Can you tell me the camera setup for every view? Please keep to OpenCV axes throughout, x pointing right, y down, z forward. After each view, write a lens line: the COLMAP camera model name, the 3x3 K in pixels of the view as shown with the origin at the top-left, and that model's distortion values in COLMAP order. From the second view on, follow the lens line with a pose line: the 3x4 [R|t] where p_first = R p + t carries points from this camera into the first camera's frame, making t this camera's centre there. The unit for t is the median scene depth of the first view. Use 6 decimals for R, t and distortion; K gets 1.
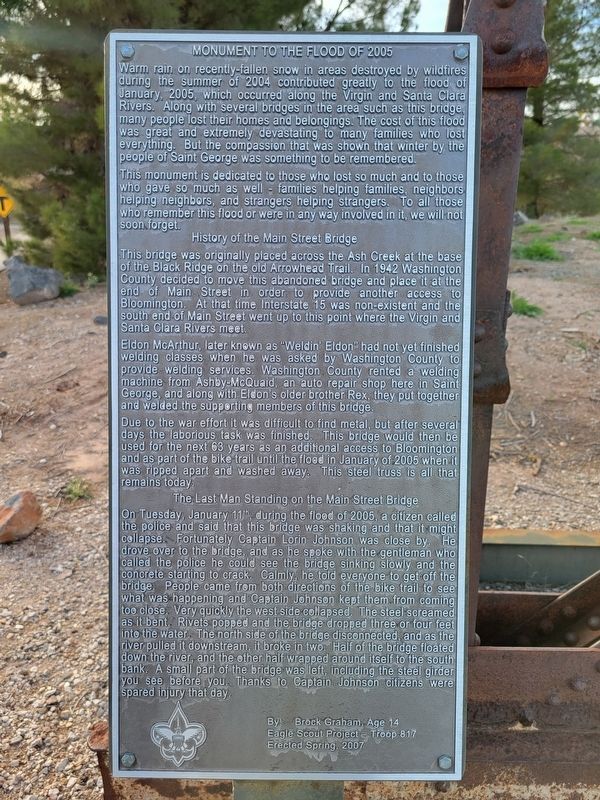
lens RADIAL K [[596.1, 0, 295.2], [0, 596.1, 399.8], [0, 0, 1]] dist [0.028648, -0.021068]
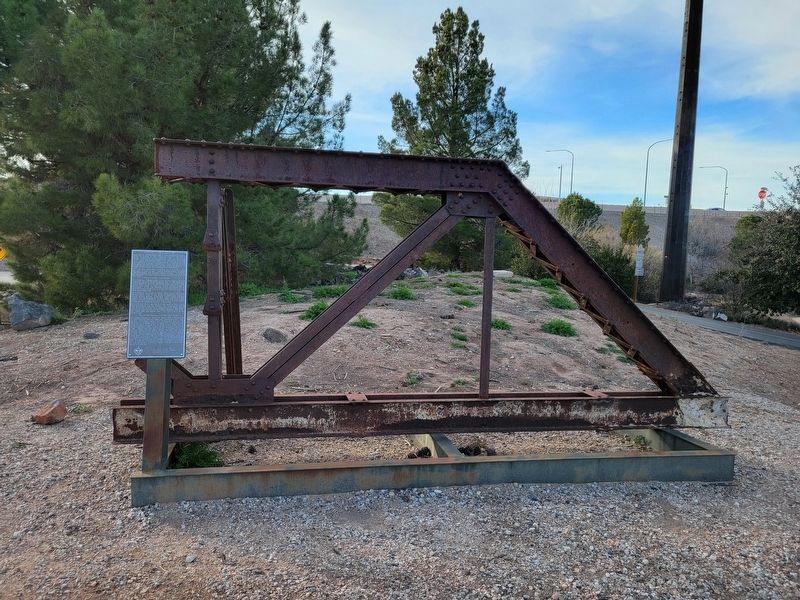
lens RADIAL K [[596.1, 0, 402.9], [0, 596.1, 305.8], [0, 0, 1]] dist [0.028648, -0.021068]
pose [[0.978343, 0.002177, 0.206981, 0.086456], [0.045374, 0.973368, -0.224712, 0.114834], [-0.201958, 0.229237, 0.952189, -0.405631]]
